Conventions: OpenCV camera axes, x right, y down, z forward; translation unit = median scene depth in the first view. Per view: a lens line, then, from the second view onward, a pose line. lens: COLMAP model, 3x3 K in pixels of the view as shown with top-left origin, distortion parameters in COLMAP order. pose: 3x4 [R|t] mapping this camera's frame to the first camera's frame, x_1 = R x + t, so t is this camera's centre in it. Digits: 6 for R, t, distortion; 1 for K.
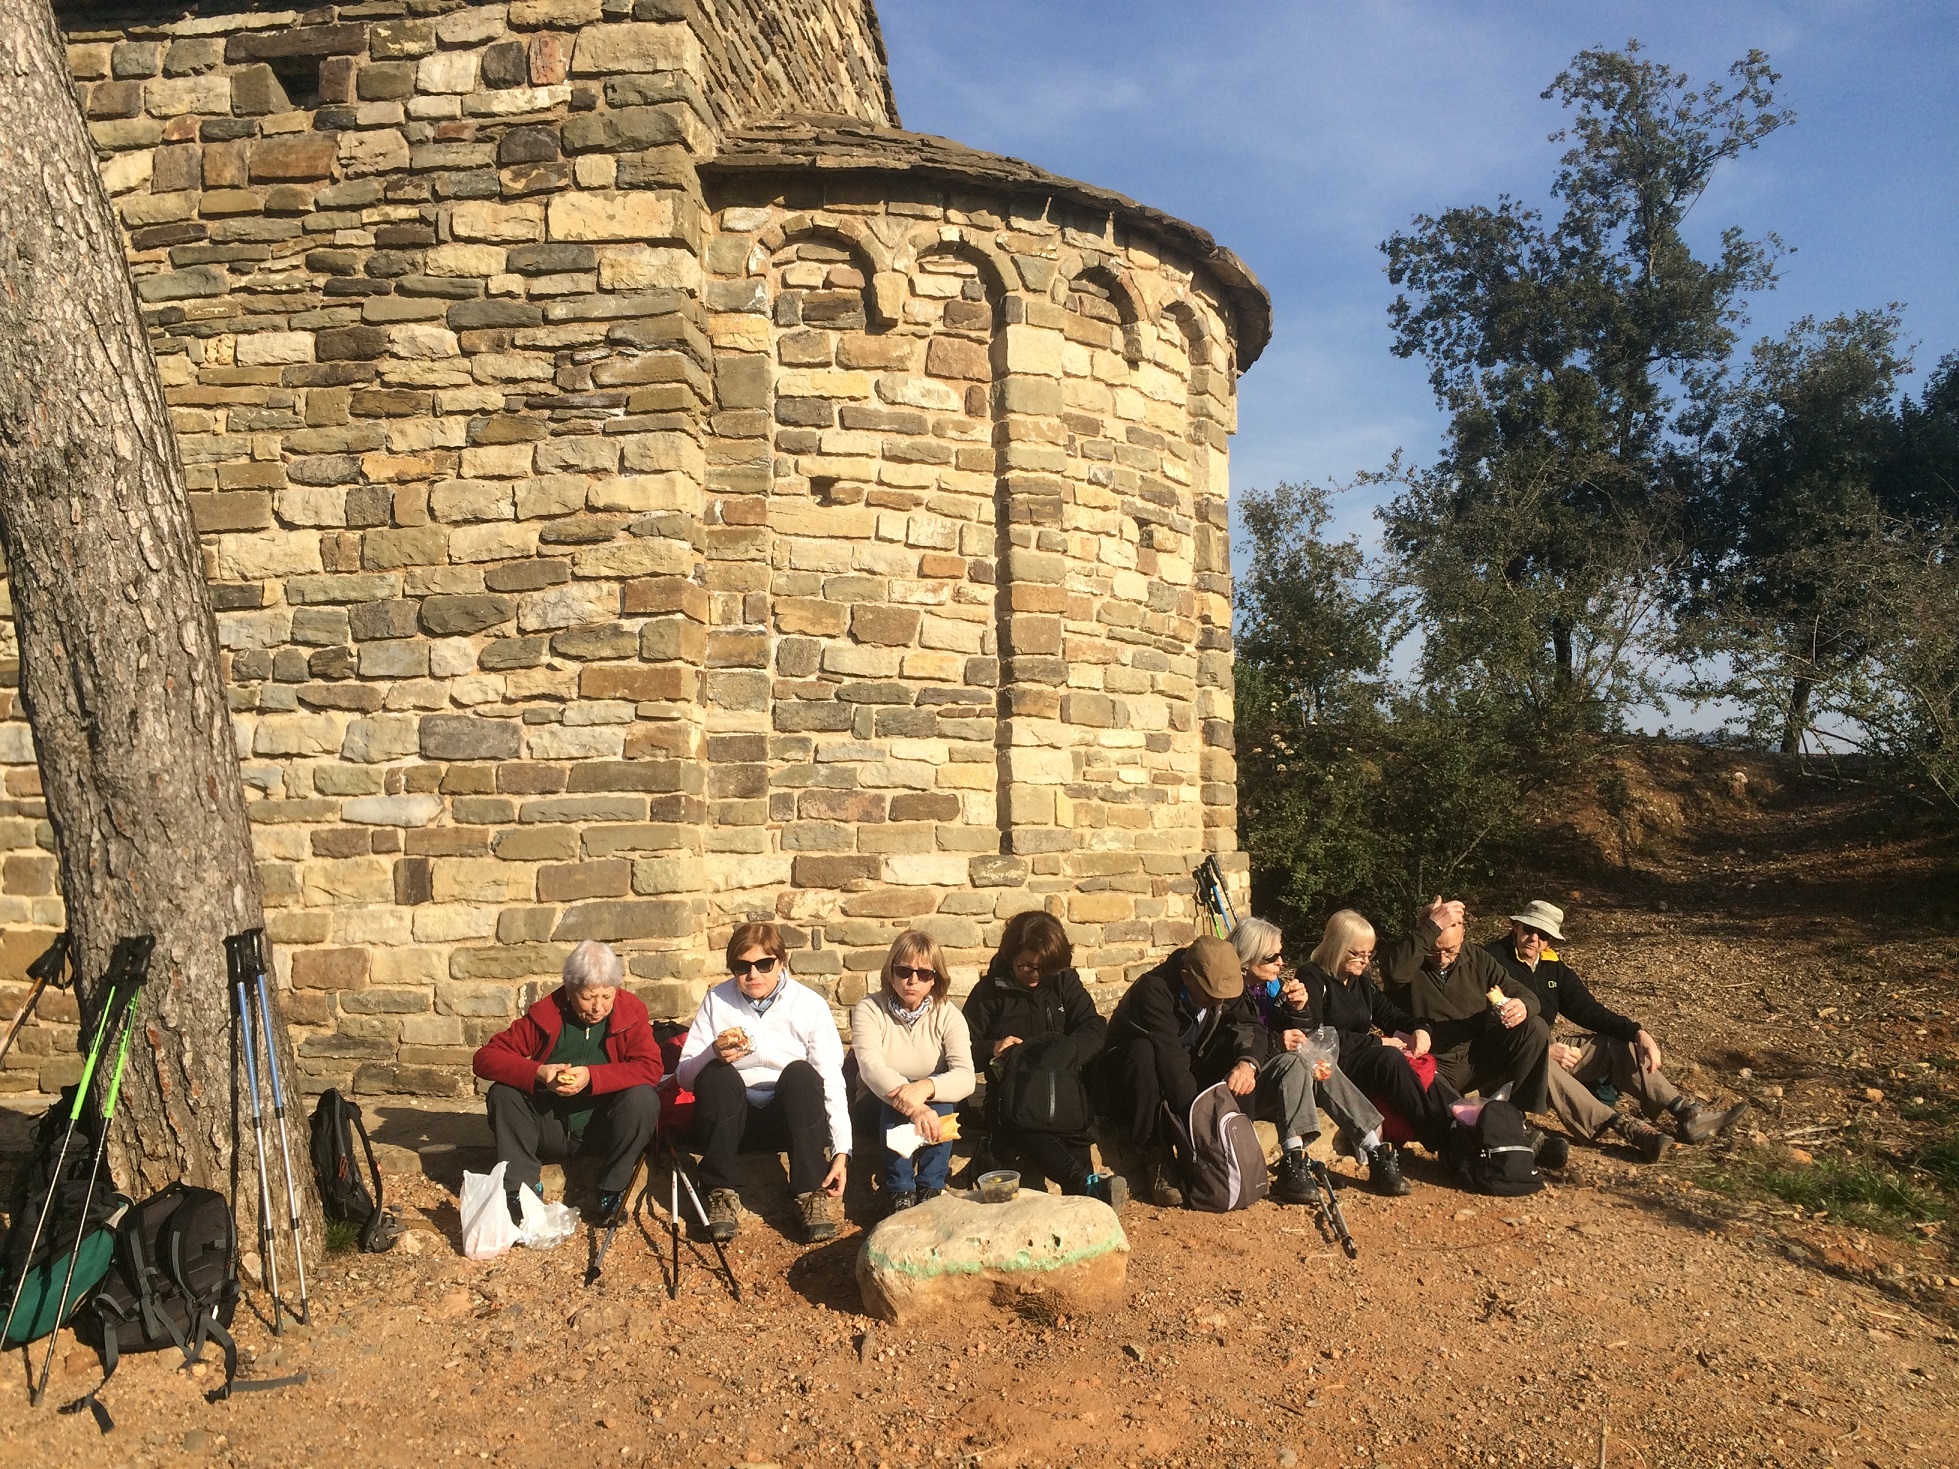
lens RADIAL K [[1684.4, 0, 1031.9], [0, 1684.4, 784.6], [0, 0, 1]] dist [0.060118, -0.060359]
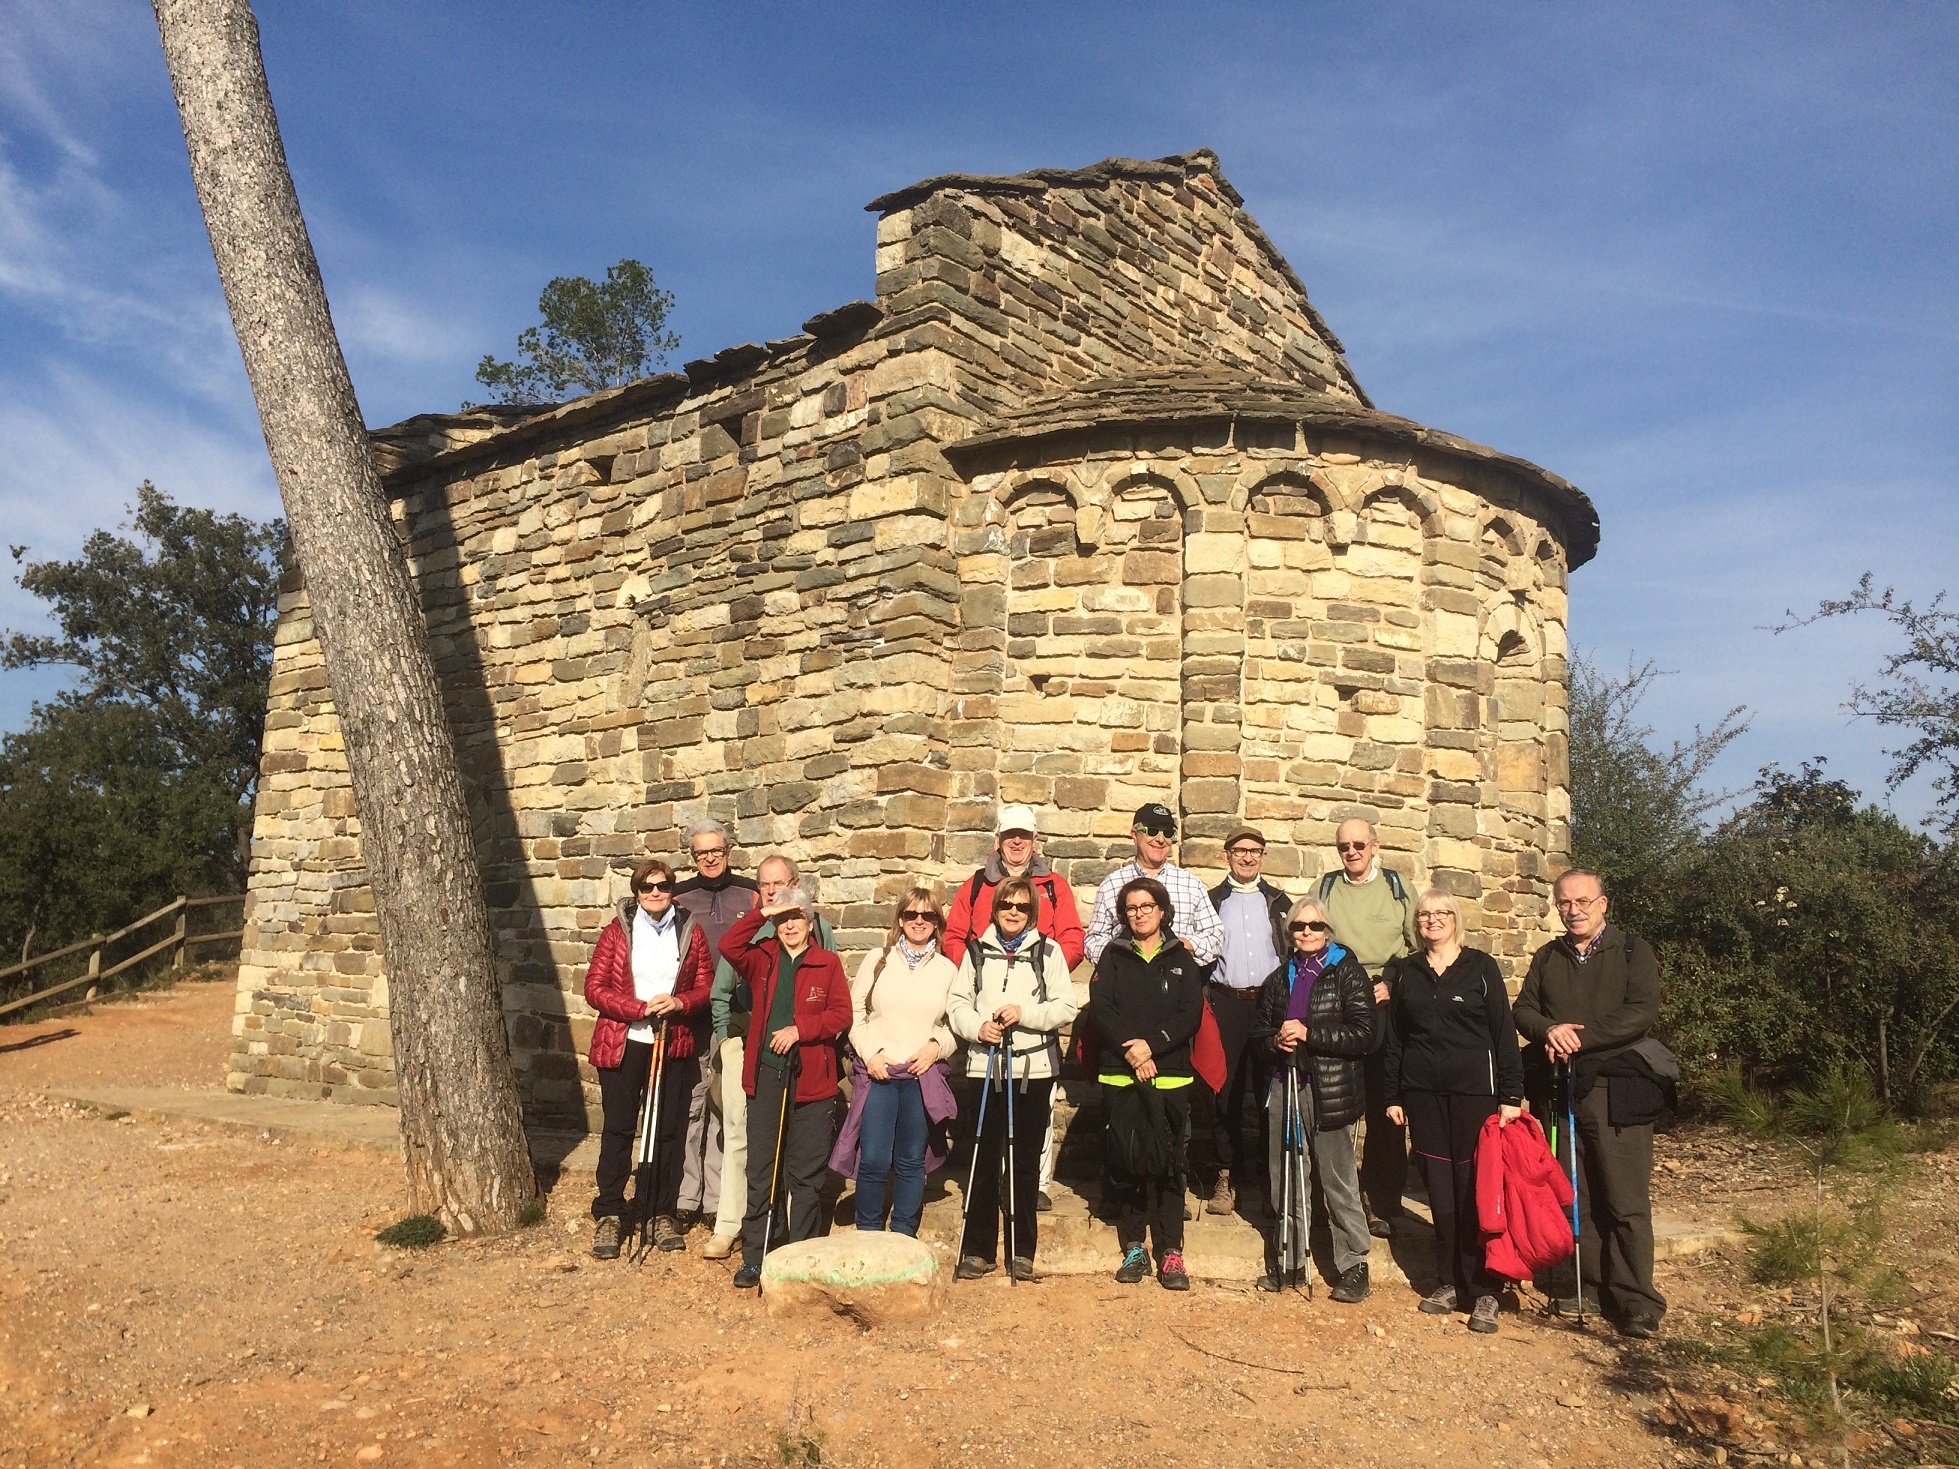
lens RADIAL K [[1684.4, 0, 977.0], [0, 1684.4, 781.6], [0, 0, 1]] dist [0.060118, -0.060359]
pose [[0.830030, -0.038433, -0.556393, 0.534743], [-0.014648, 0.995776, -0.090635, 0.008571], [0.557527, 0.083380, 0.825961, -0.042140]]
